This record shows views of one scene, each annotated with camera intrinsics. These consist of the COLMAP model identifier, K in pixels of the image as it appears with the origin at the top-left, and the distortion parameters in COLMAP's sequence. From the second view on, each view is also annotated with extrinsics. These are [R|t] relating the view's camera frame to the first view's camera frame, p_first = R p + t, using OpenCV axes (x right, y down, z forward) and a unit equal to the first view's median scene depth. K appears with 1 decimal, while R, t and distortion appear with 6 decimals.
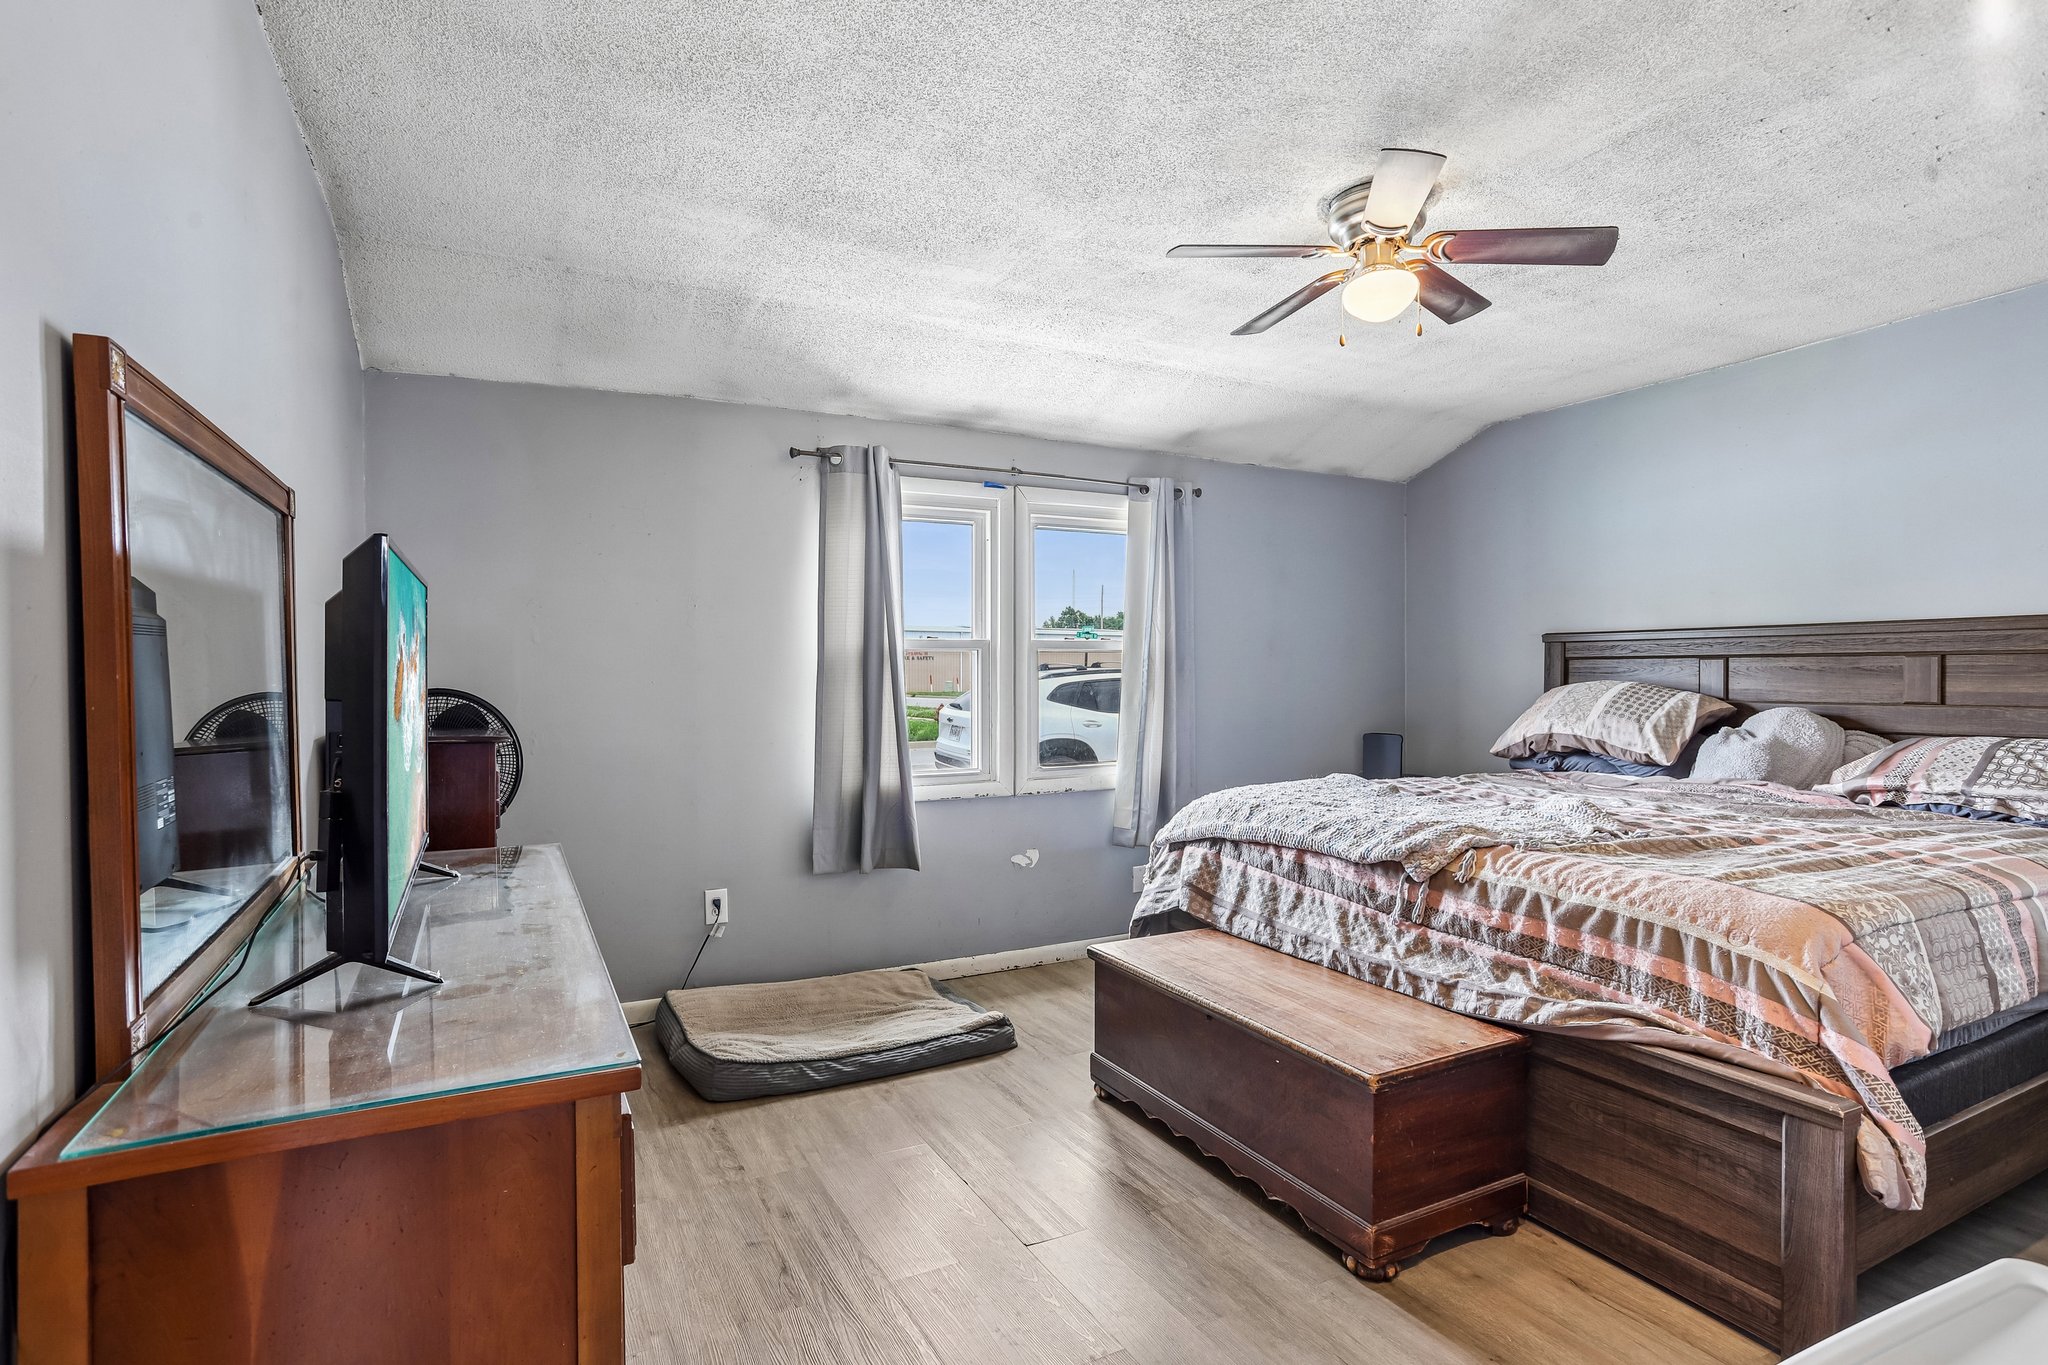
lens RADIAL K [[1035.2, 0, 1002.4], [0, 1035.2, 688.5], [0, 0, 1]] dist [-0.069030, 0.031342]
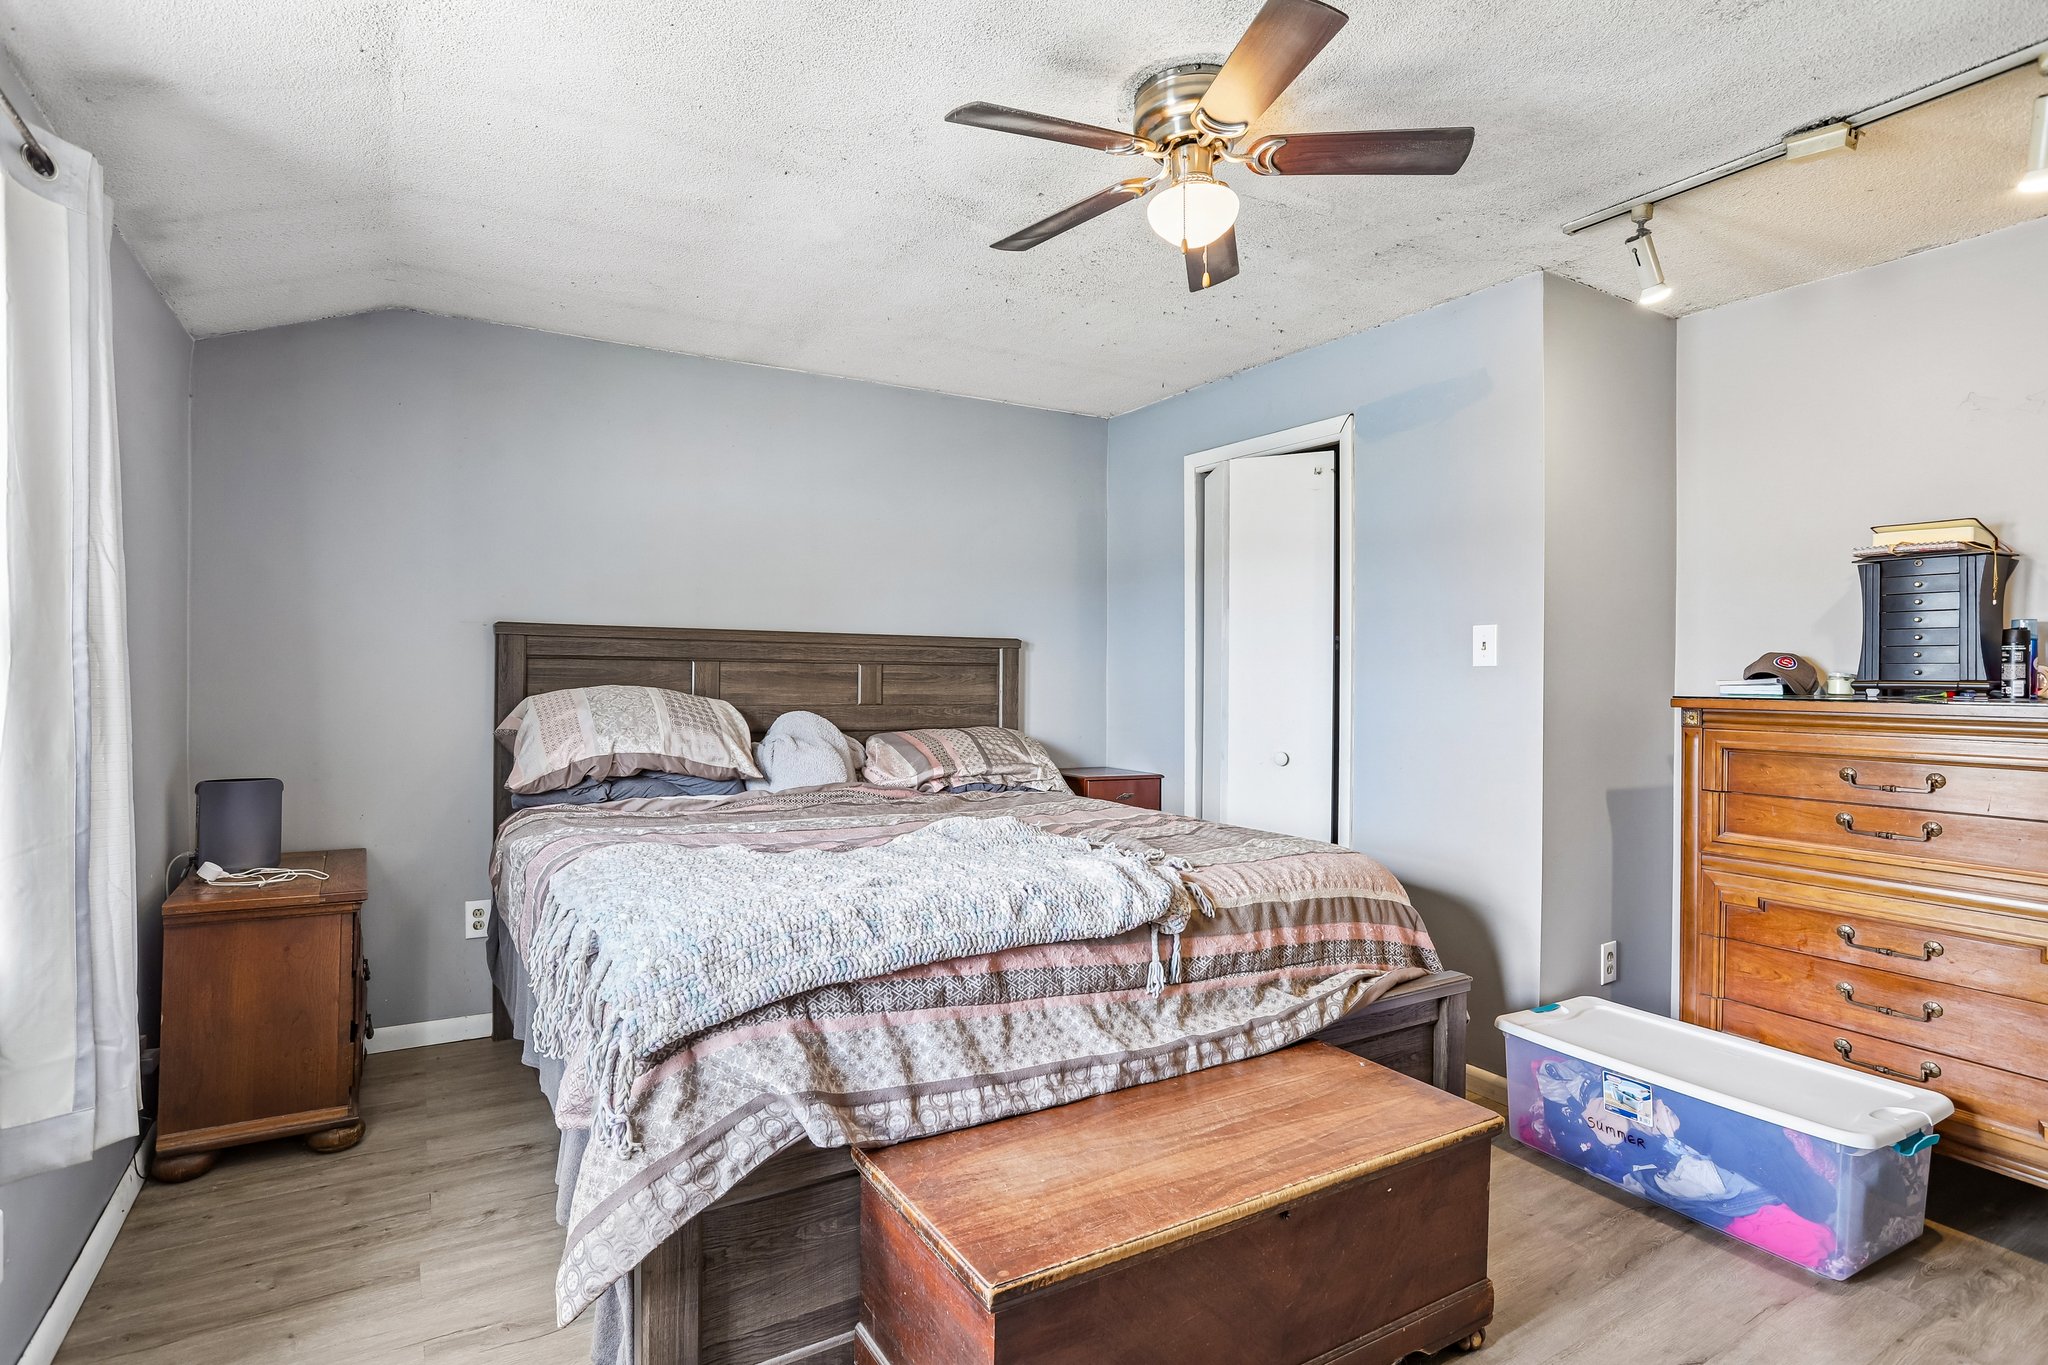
lens RADIAL K [[1035.2, 0, 1002.4], [0, 1035.2, 688.5], [0, 0, 1]] dist [-0.069030, 0.031342]
pose [[-0.084992, -0.009691, 0.996335, -0.399094], [0.002906, 0.999946, 0.009974, -0.019526], [-0.996377, 0.003743, -0.084959, 1.154739]]
